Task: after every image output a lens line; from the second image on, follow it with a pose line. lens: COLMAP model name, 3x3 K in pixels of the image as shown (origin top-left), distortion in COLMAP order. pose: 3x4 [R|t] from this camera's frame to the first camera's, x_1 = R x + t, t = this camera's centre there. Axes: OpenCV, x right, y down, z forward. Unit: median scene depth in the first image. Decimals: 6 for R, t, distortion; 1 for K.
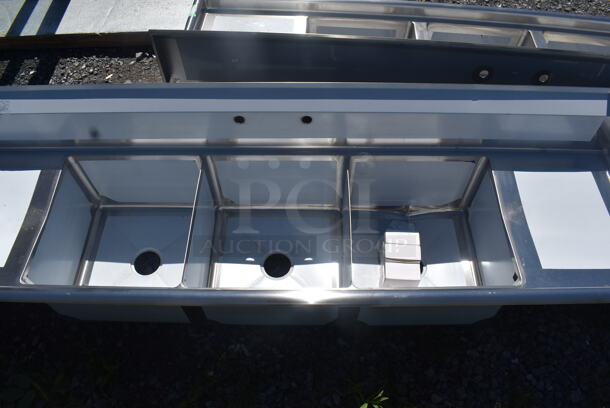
lens RADIAL K [[477.5, 0, 305.0], [0, 477.5, 204.0], [0, 0, 1]] dist [-0.103200, 0.006347]
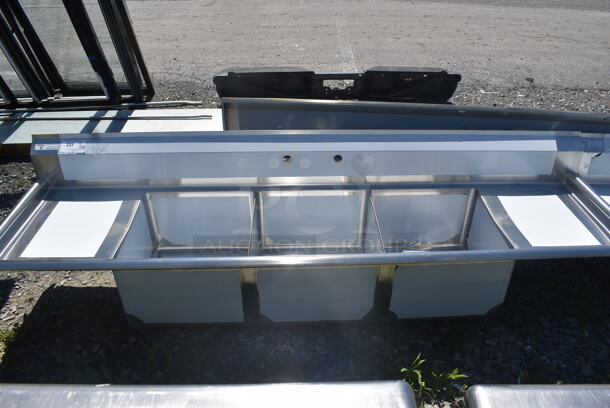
lens RADIAL K [[477.5, 0, 305.0], [0, 477.5, 204.0], [0, 0, 1]] dist [-0.103200, 0.006347]
pose [[0.999088, -0.012036, 0.040978, -0.138073], [0.026992, 0.921505, -0.387428, 0.434949], [-0.033099, 0.388180, 0.920989, -0.169884]]
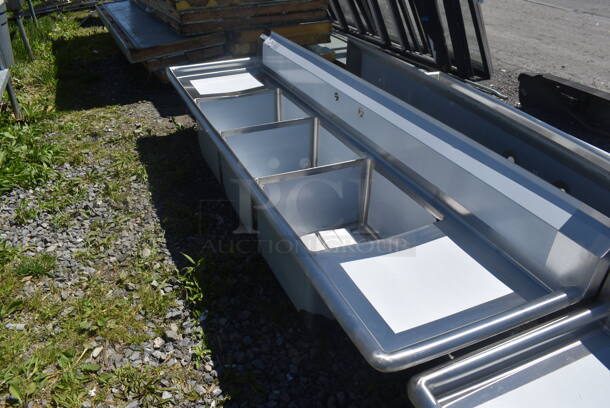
lens RADIAL K [[477.5, 0, 305.0], [0, 477.5, 204.0], [0, 0, 1]] dist [-0.103200, 0.006347]
pose [[0.407199, 0.476947, -0.778917, 0.994023], [-0.760337, 0.649529, 0.000234, 0.090294], [0.506041, 0.592144, 0.627127, 0.260830]]
